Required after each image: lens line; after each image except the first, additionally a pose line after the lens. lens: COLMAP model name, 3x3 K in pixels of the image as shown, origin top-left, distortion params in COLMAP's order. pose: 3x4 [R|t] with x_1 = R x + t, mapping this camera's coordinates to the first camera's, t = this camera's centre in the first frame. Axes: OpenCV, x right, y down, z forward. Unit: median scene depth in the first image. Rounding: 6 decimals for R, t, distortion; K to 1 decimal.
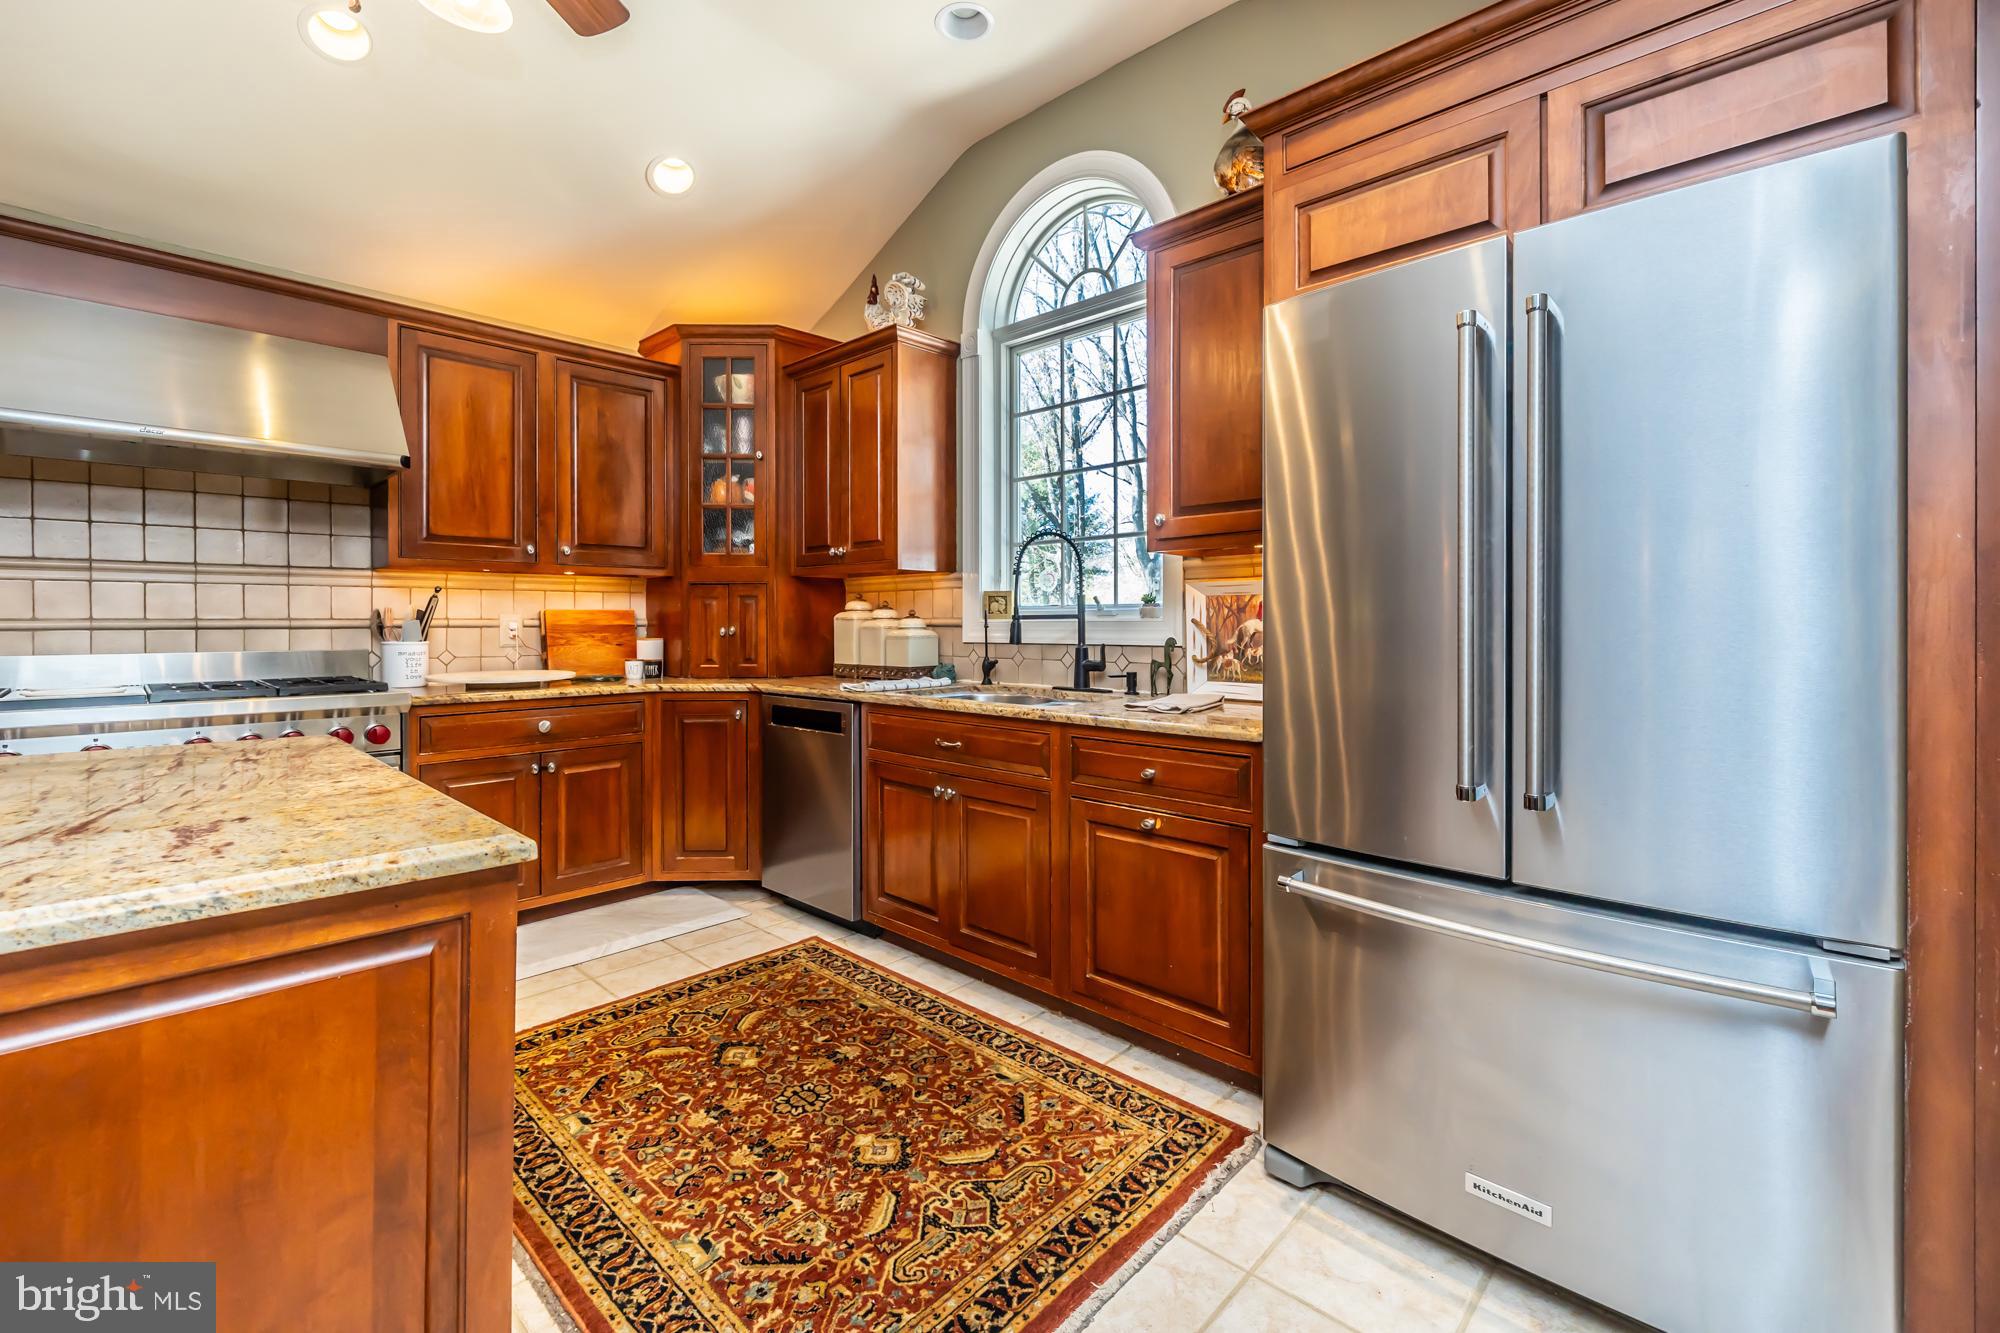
lens RADIAL K [[854.4, 0, 988.9], [0, 854.4, 619.0], [0, 0, 1]] dist [-0.006577, 0.001478]
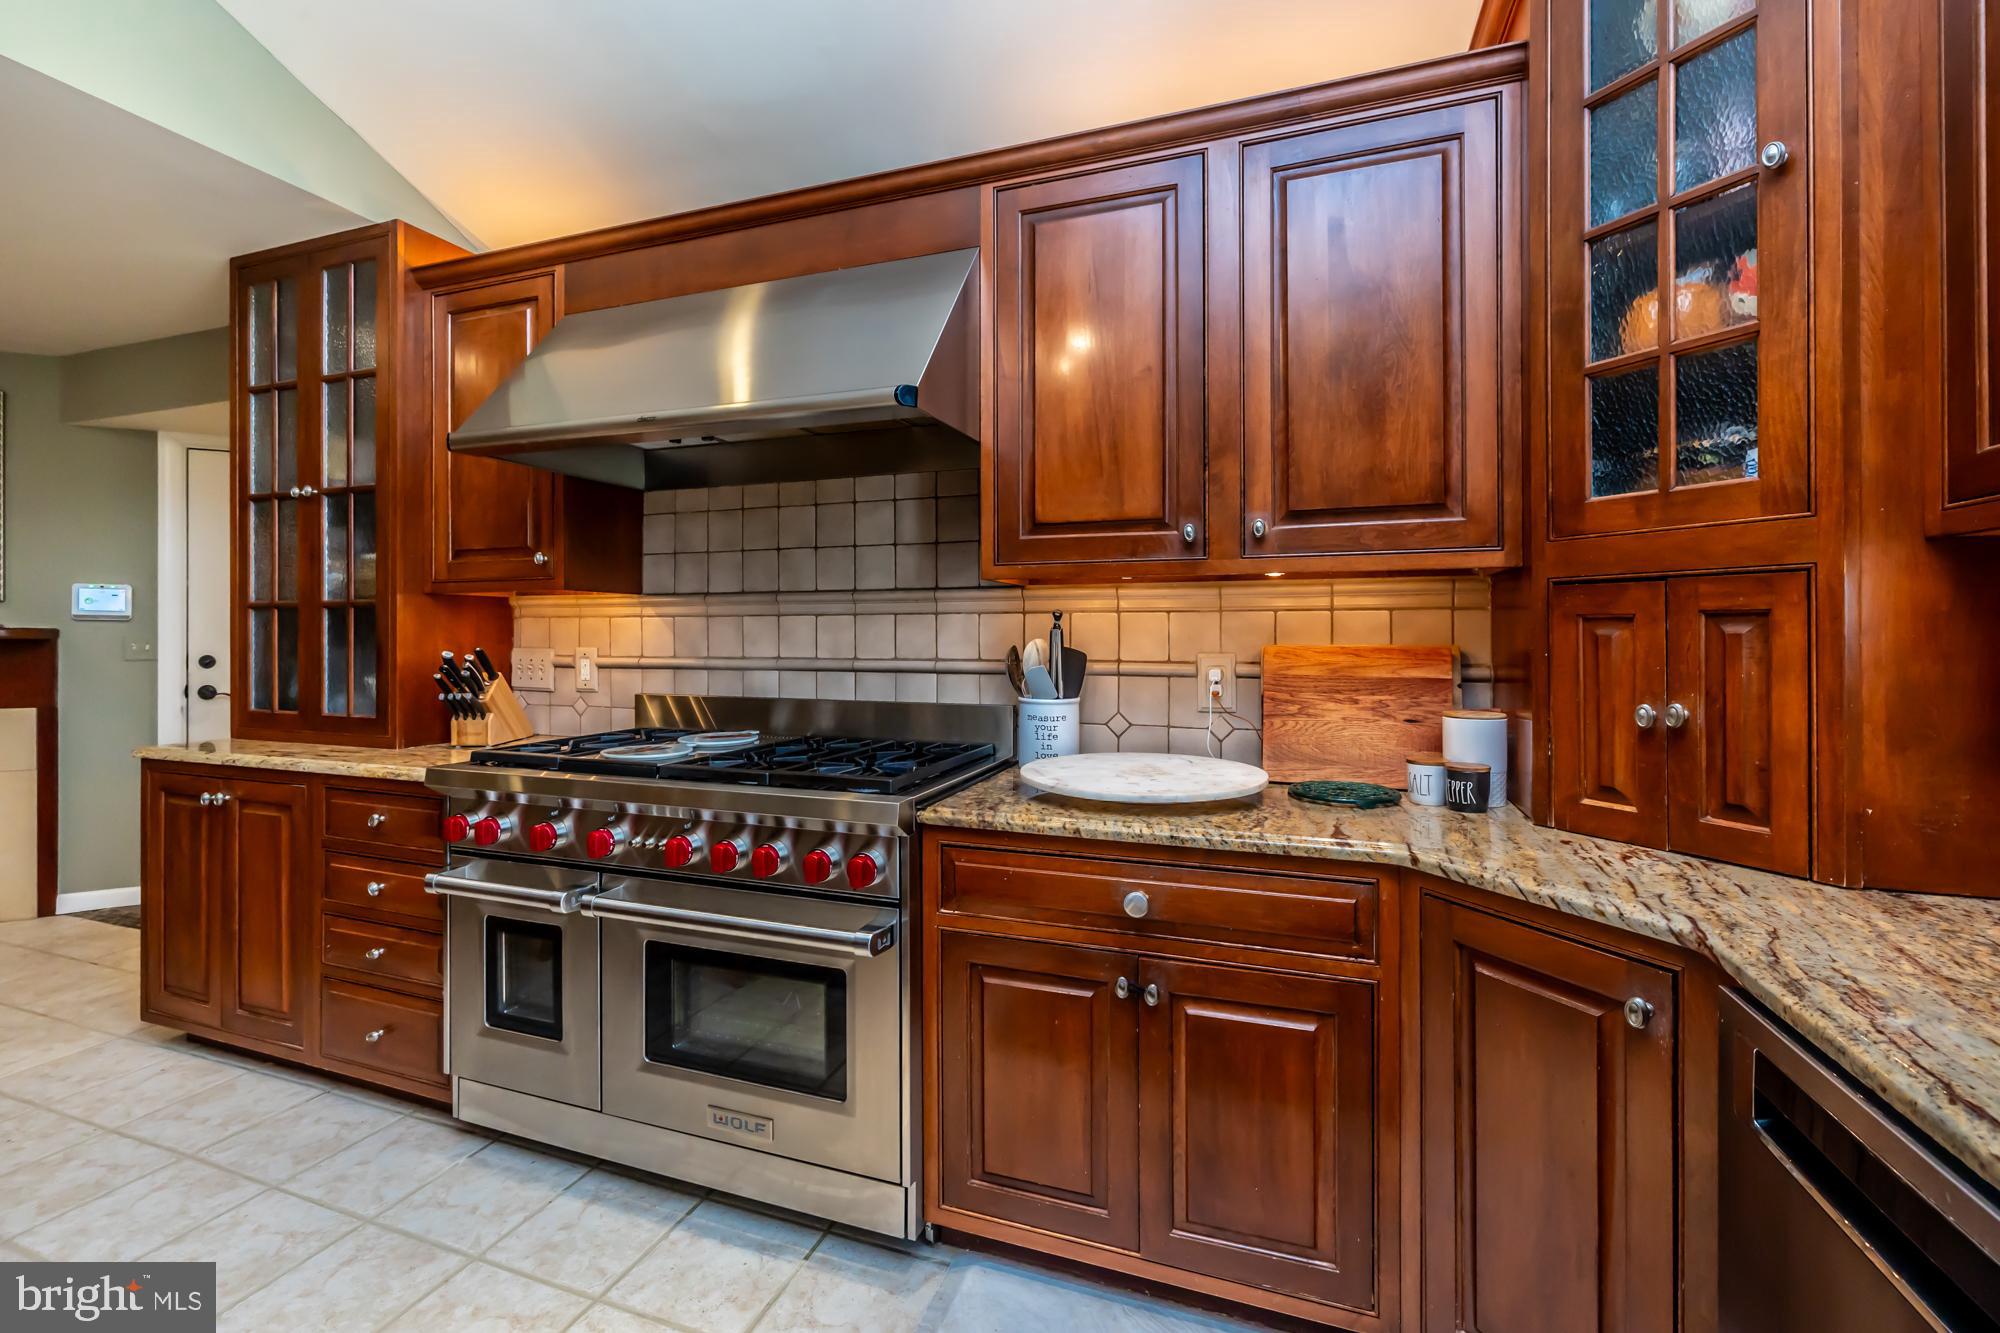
lens RADIAL K [[854.4, 0, 1007.3], [0, 854.4, 629.0], [0, 0, 1]] dist [-0.006577, 0.001478]
pose [[0.411573, -0.001609, -0.911376, -0.171877], [0.004033, 0.999992, 0.000056, -0.036063], [0.911368, -0.003698, 0.411576, 1.044923]]
